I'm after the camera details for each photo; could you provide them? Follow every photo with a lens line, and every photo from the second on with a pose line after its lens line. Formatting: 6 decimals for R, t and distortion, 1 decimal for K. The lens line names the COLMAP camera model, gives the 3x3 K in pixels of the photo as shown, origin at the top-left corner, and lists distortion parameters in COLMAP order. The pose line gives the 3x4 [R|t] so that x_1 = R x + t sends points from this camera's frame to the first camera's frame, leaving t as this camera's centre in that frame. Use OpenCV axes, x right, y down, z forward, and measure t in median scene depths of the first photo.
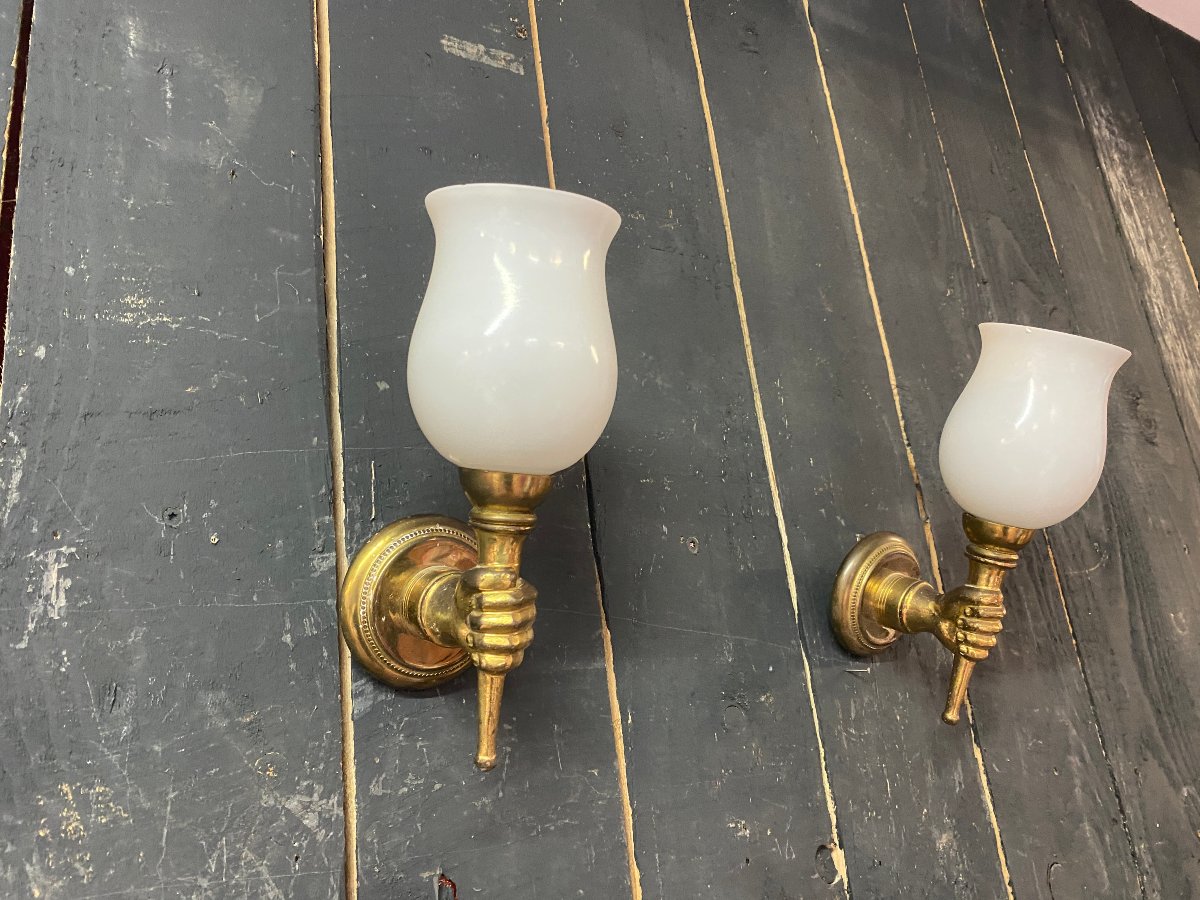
lens RADIAL K [[922.1, 0, 597.8], [0, 922.1, 452.3], [0, 0, 1]] dist [0.004662, -0.013839]
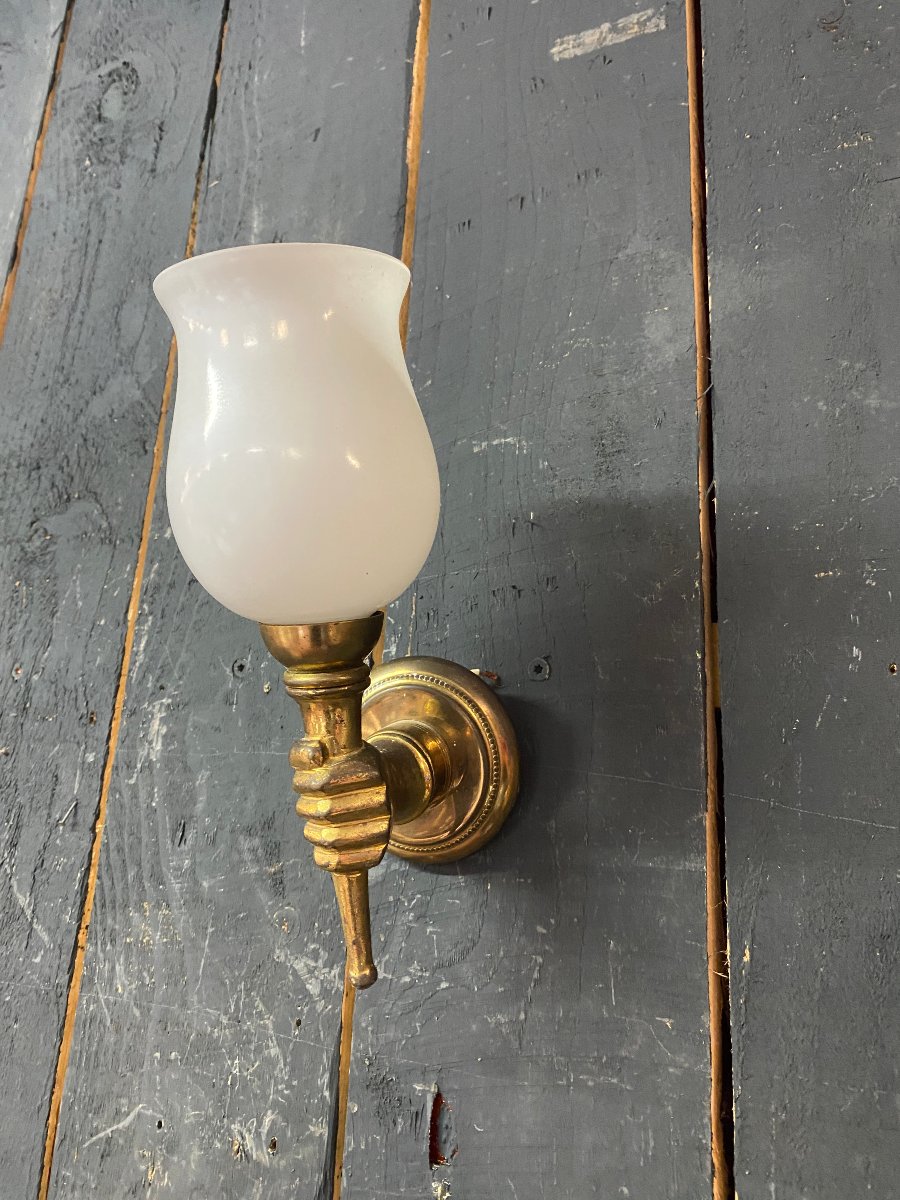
lens RADIAL K [[922.1, 0, 444.6], [0, 922.1, 575.7], [0, 0, 1]] dist [0.004662, -0.013839]
pose [[0.566262, -0.084745, -0.819857, 0.406699], [0.132101, 0.991173, -0.011212, 0.004859], [0.813570, -0.101955, 0.572459, 0.424835]]
